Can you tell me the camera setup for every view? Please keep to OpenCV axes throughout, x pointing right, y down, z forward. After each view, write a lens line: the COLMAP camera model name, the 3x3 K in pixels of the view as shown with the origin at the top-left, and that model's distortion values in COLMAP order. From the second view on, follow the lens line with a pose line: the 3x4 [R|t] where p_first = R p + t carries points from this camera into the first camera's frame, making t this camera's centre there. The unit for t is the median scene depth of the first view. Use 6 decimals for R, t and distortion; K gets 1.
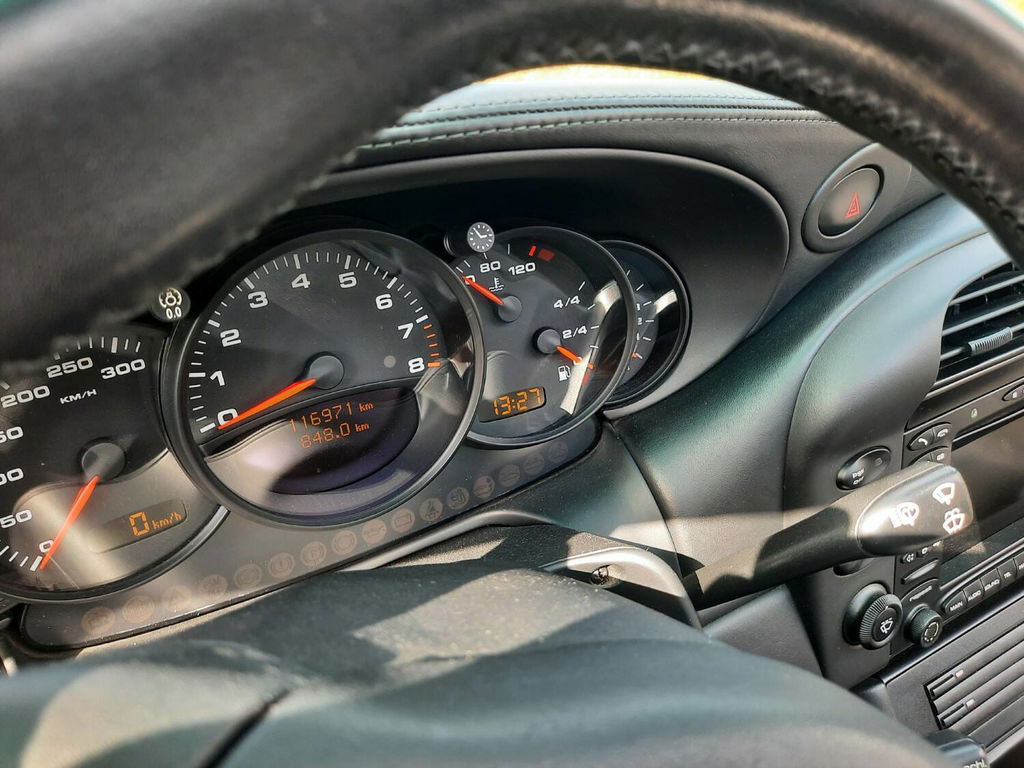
lens RADIAL K [[739.5, 0, 516.4], [0, 739.5, 387.8], [0, 0, 1]] dist [0.041110, -0.029247]
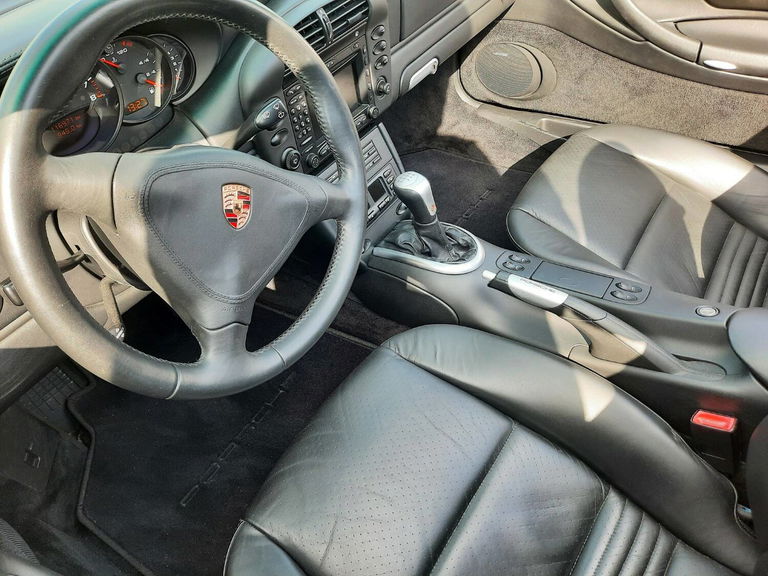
lens RADIAL K [[554.6, 0, 390.7], [0, 554.6, 292.1], [0, 0, 1]] dist [0.041110, -0.029247]
pose [[0.875939, -0.317823, 0.362931, -0.138804], [0.160232, 0.901274, 0.402531, -0.038221], [-0.455034, -0.294439, 0.840386, -1.237796]]
